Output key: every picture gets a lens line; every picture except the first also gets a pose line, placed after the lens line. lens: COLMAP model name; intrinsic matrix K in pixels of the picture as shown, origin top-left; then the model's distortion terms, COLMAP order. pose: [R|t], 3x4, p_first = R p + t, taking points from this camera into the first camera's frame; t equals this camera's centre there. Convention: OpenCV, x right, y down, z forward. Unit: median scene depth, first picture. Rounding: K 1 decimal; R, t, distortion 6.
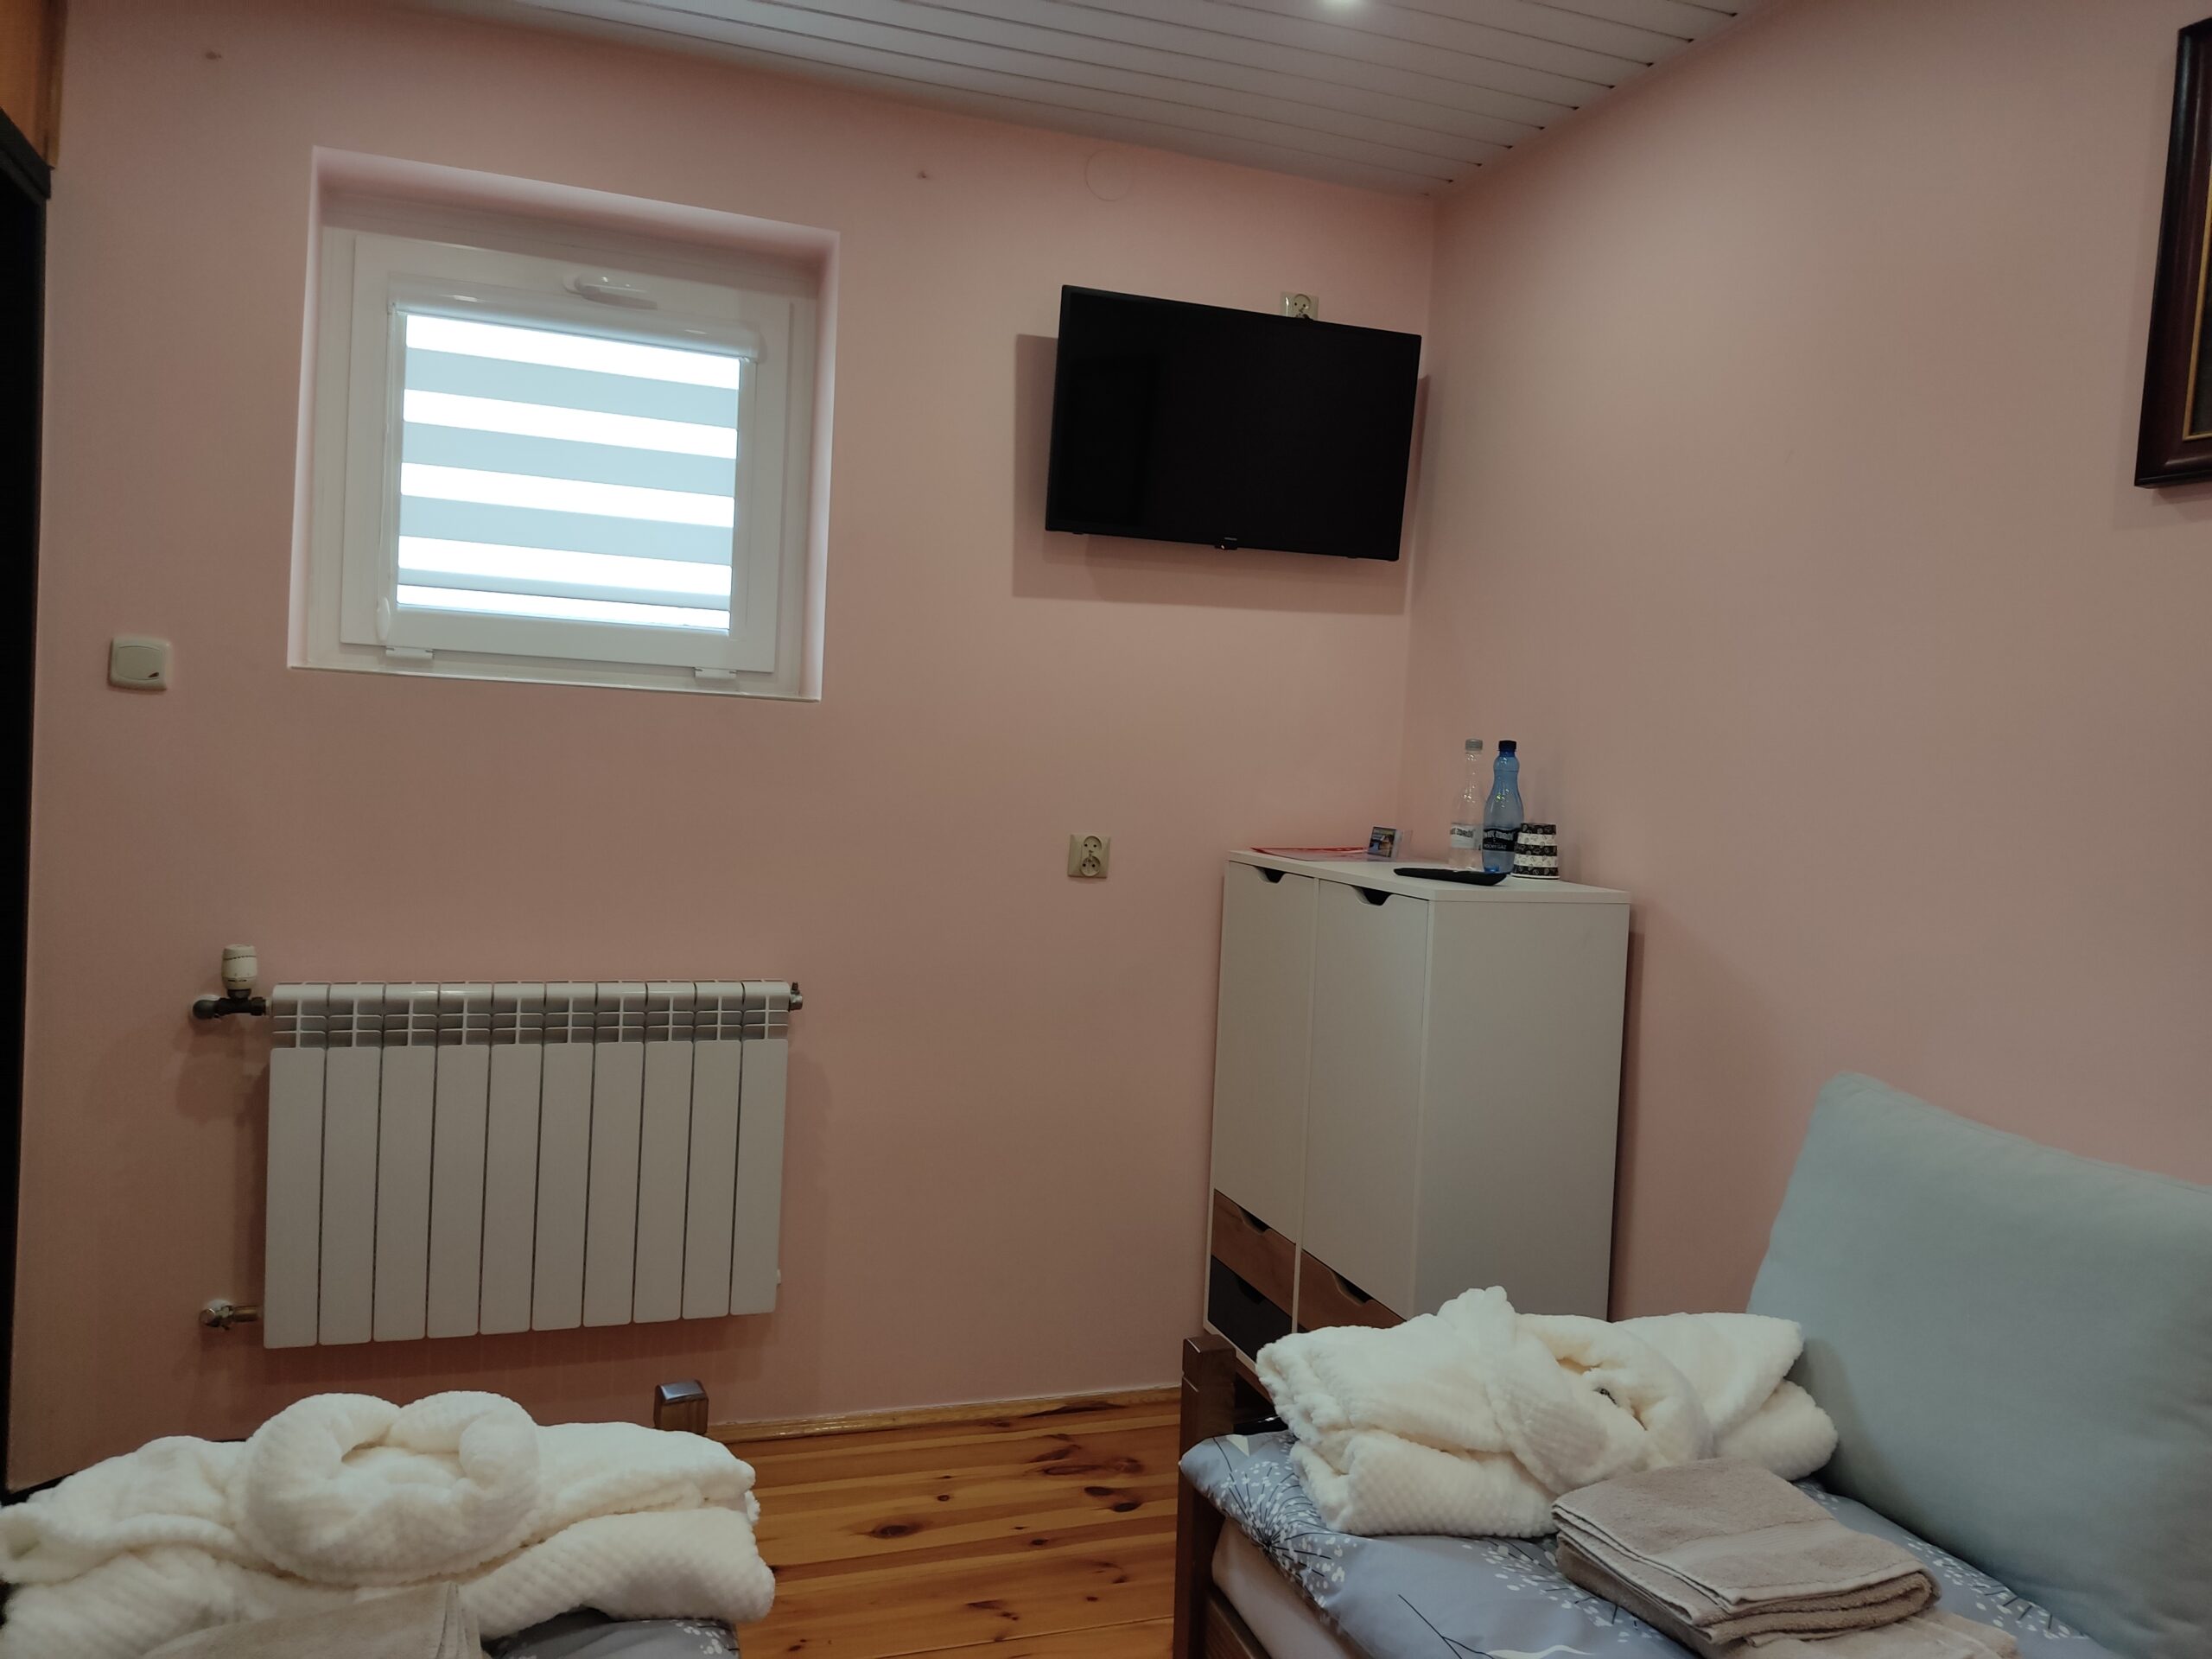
lens RADIAL K [[1660.9, 0, 1107.4], [0, 1660.9, 824.0], [0, 0, 1]] dist [0.027149, -0.002075]
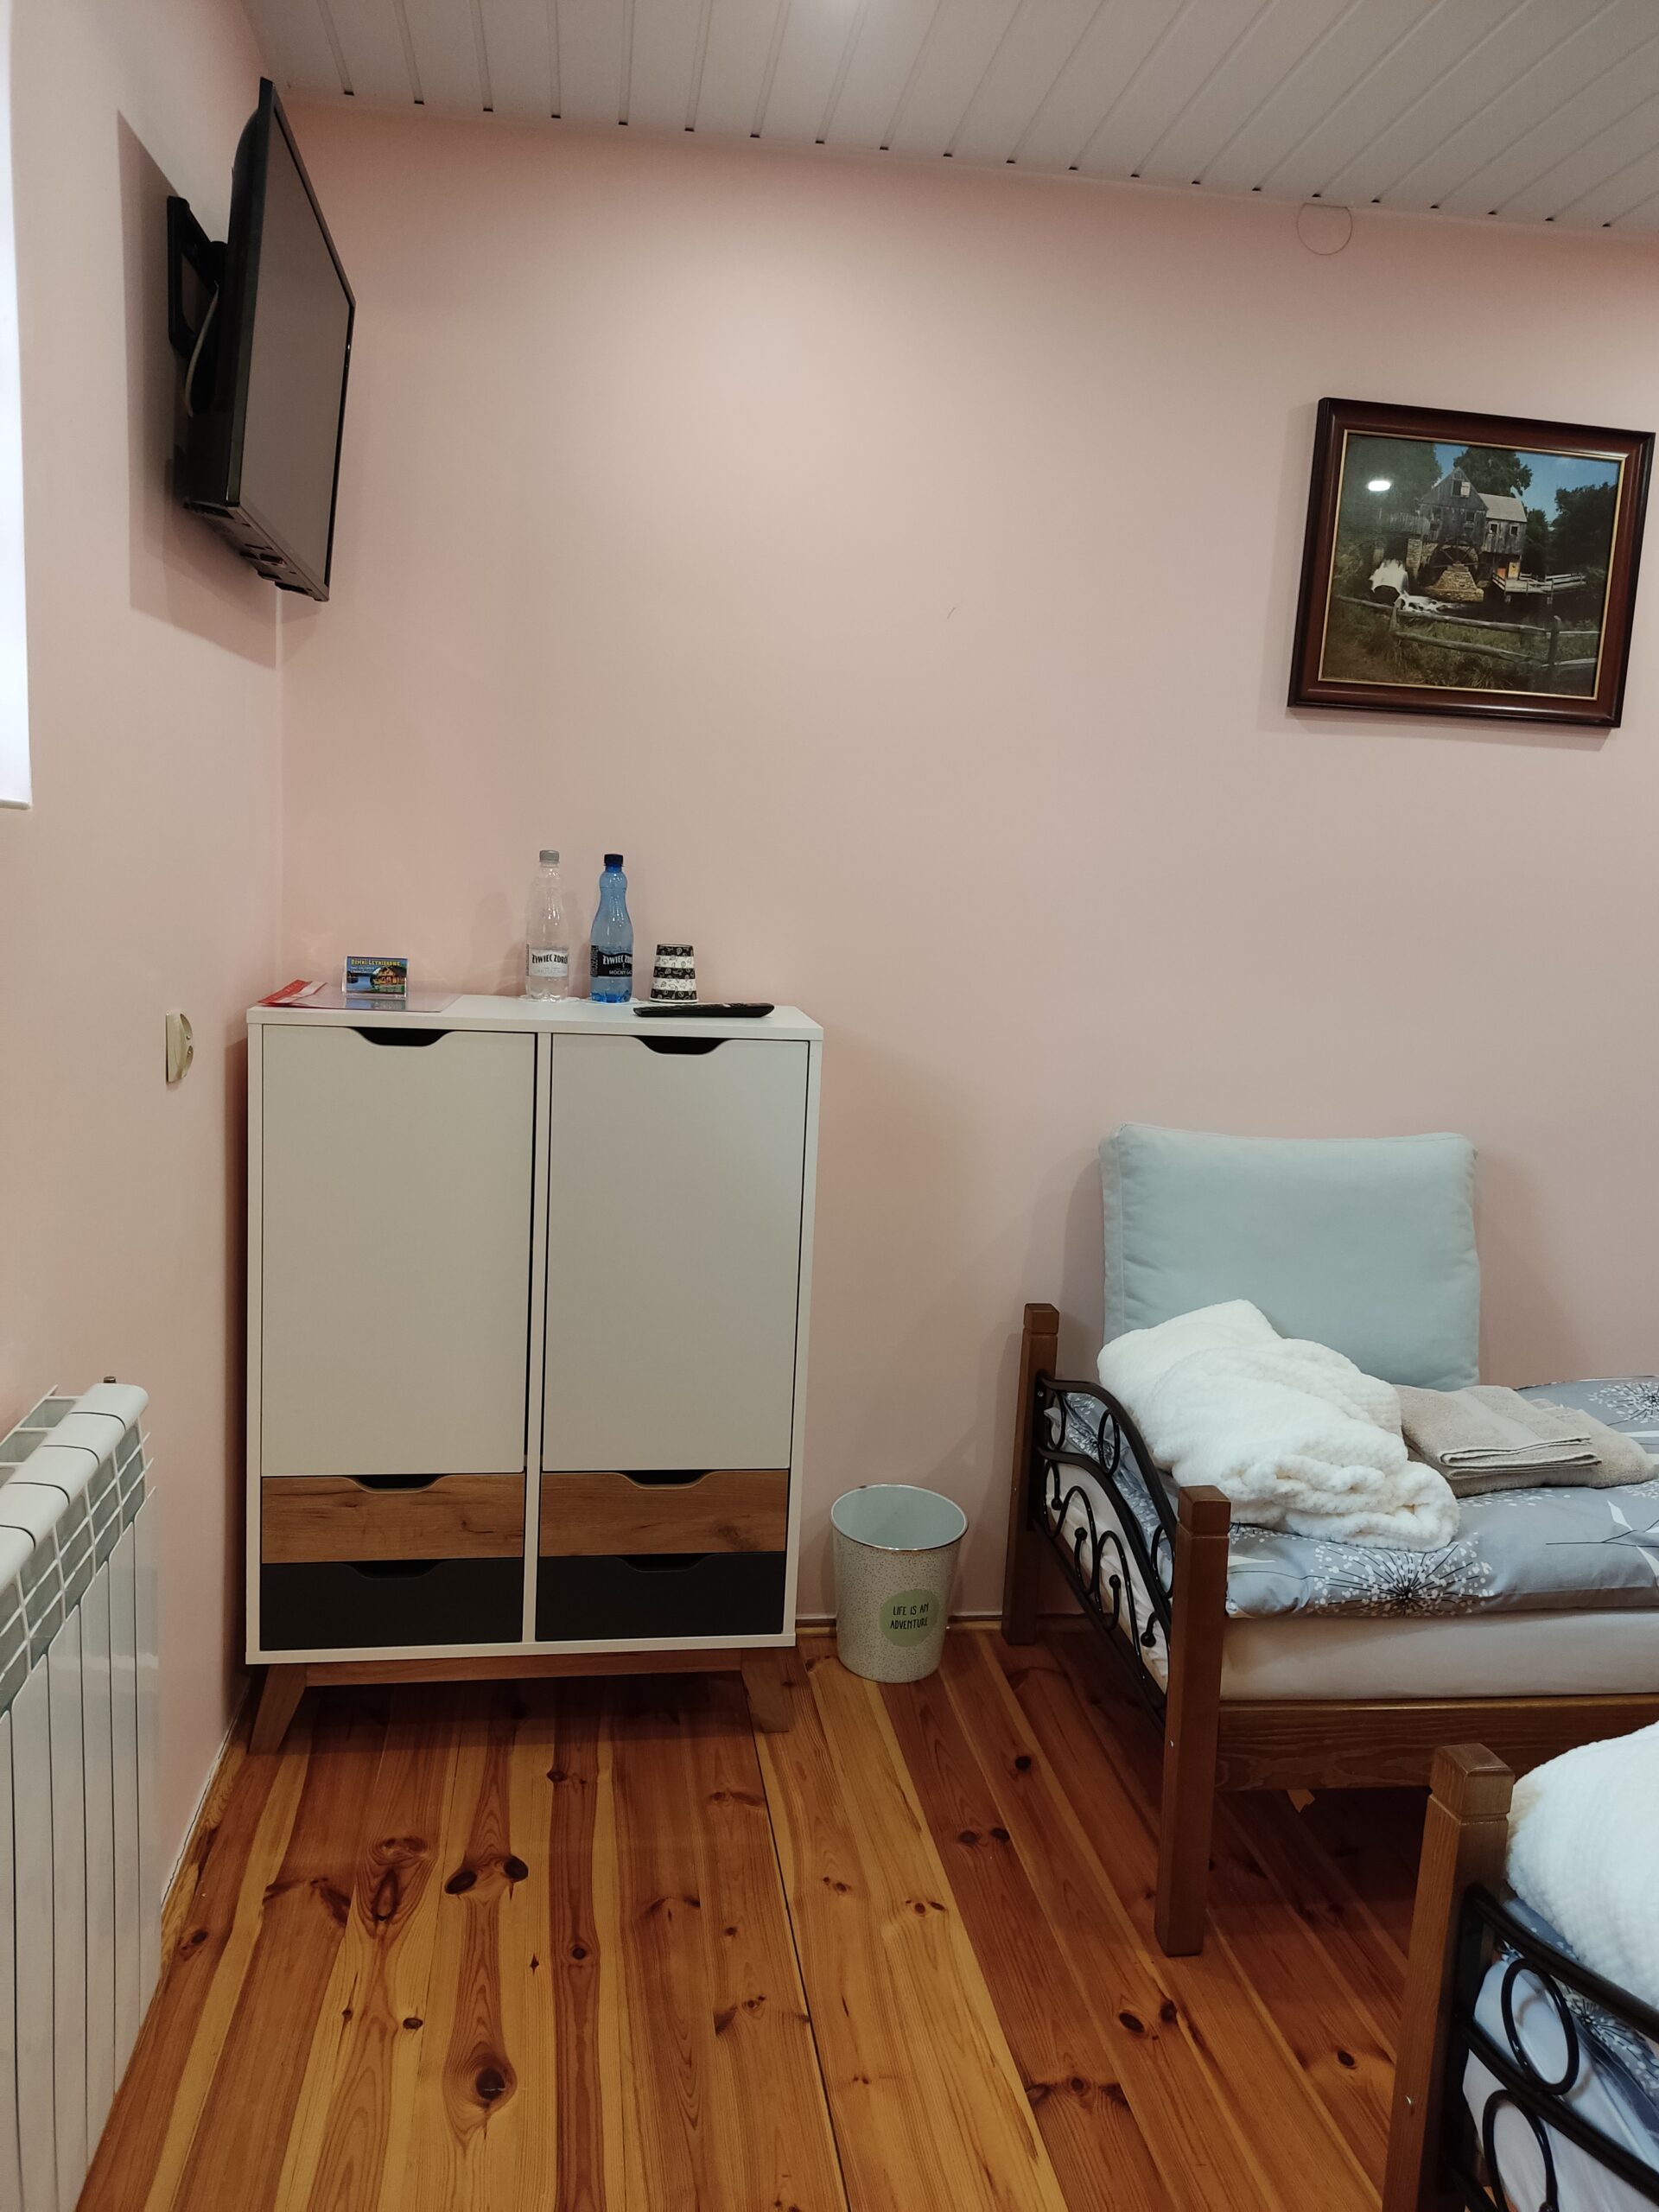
lens RADIAL K [[1660.9, 0, 841.0], [0, 1660.9, 1148.3], [0, 0, 1]] dist [0.027149, -0.002075]
pose [[0.185663, -0.189885, 0.964092, -0.652475], [0.006256, 0.981359, 0.192081, -0.067695], [-0.982594, -0.029631, 0.183390, 0.727193]]
